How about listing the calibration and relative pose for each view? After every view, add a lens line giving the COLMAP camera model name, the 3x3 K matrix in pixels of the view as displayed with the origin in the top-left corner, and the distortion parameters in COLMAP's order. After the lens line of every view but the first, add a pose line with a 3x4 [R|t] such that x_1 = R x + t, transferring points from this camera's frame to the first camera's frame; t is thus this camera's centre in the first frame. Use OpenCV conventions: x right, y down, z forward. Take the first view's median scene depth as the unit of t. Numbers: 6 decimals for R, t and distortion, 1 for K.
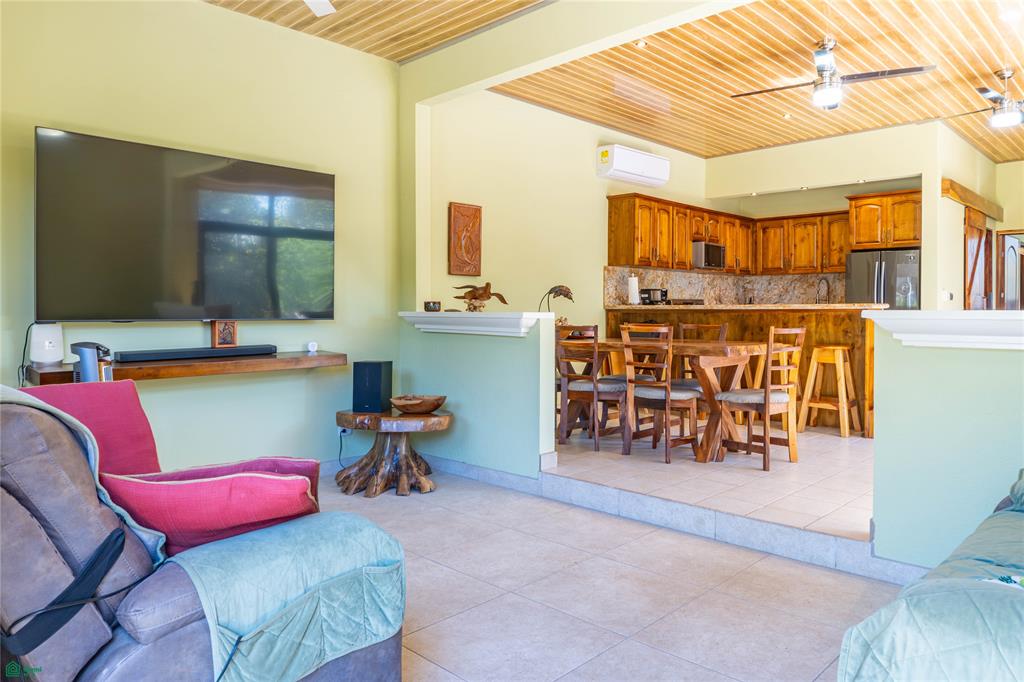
lens RADIAL K [[715.2, 0, 512.0], [0, 715.2, 341.0], [0, 0, 1]] dist [-0.011687, -0.002241]
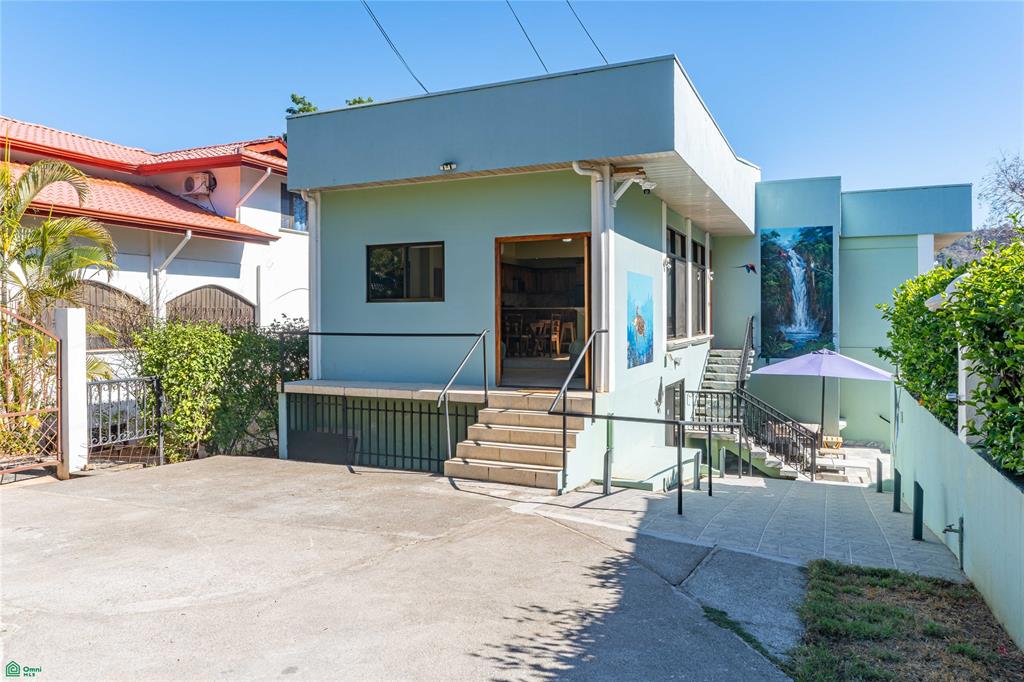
lens RADIAL K [[699.9, 0, 507.6], [0, 699.9, 314.8], [0, 0, 1]] dist [-0.011104, -0.002618]
pose [[0.946811, -0.002843, 0.321776, -0.783287], [0.016381, 0.999090, -0.039372, 0.096256], [-0.321372, 0.042549, 0.945997, -1.794442]]
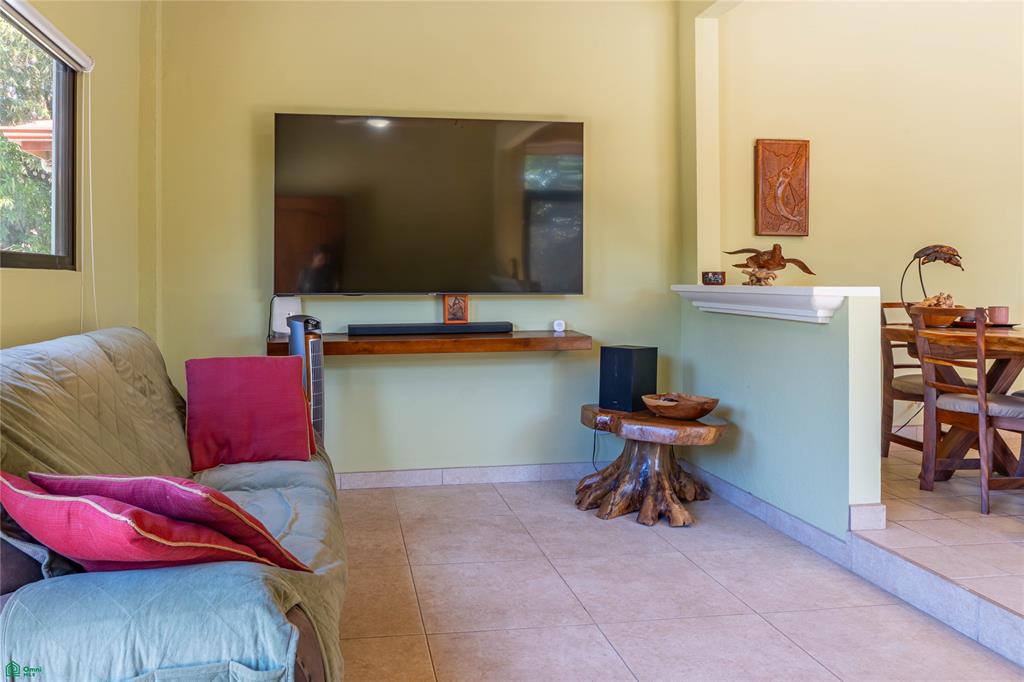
lens RADIAL K [[696.9, 0, 512.0], [0, 696.9, 286.1], [0, 0, 1]] dist [-0.006905, -0.004885]
pose [[0.770521, 0.003441, -0.637406, 0.209029], [-0.025234, 0.999366, -0.025109, -0.017119], [0.636915, 0.035432, 0.770119, 0.316574]]
